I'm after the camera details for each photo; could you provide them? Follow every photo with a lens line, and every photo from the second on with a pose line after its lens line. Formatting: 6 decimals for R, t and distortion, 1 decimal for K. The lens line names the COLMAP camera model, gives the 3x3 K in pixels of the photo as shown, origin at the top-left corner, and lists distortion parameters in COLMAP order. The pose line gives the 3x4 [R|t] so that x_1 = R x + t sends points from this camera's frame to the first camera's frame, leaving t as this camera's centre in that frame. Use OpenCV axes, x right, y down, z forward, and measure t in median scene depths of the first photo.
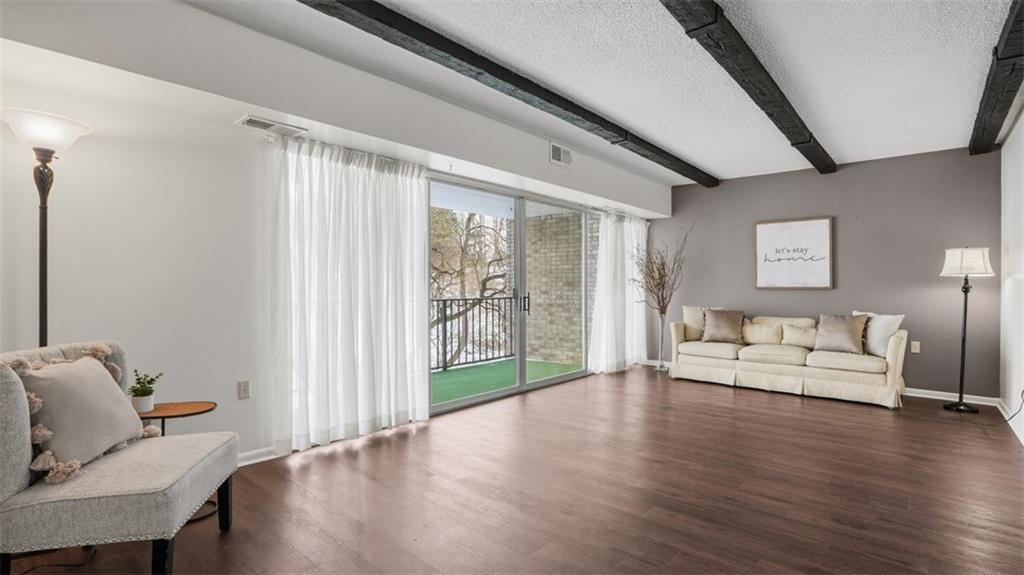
lens RADIAL K [[477.9, 0, 504.2], [0, 477.9, 290.6], [0, 0, 1]] dist [-0.019431, 0.003150]
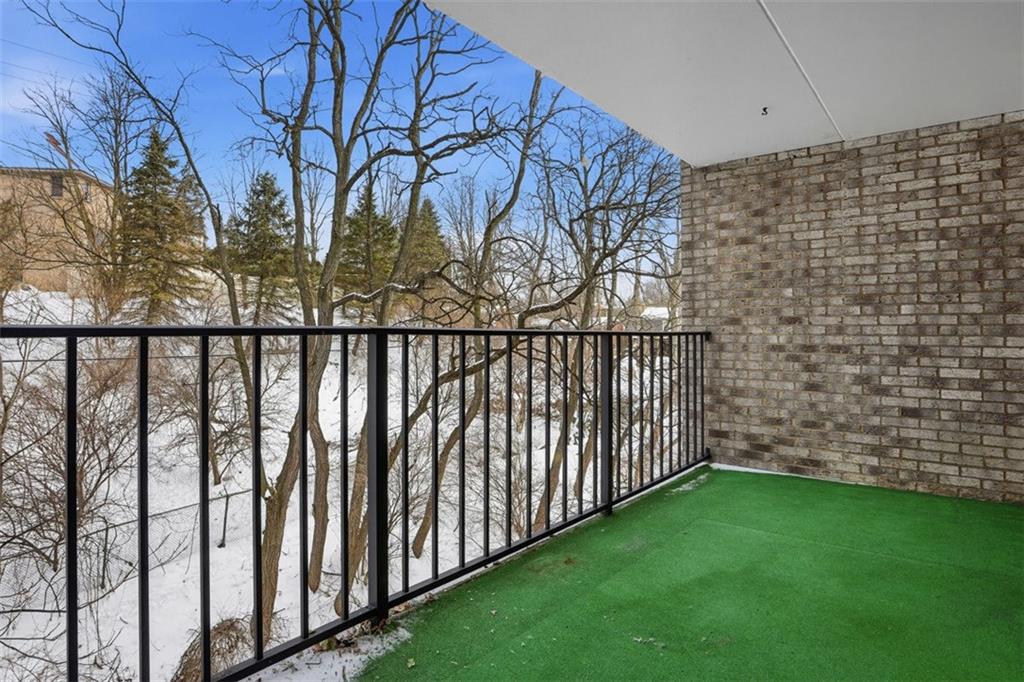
lens RADIAL K [[563.6, 0, 513.6], [0, 563.6, 334.0], [0, 0, 1]] dist [-0.043555, 0.013751]
pose [[0.999094, 0.010736, 0.041189, -0.330559], [-0.010327, 0.999895, -0.010122, 0.041739], [-0.041293, 0.009688, 0.999100, 0.824132]]
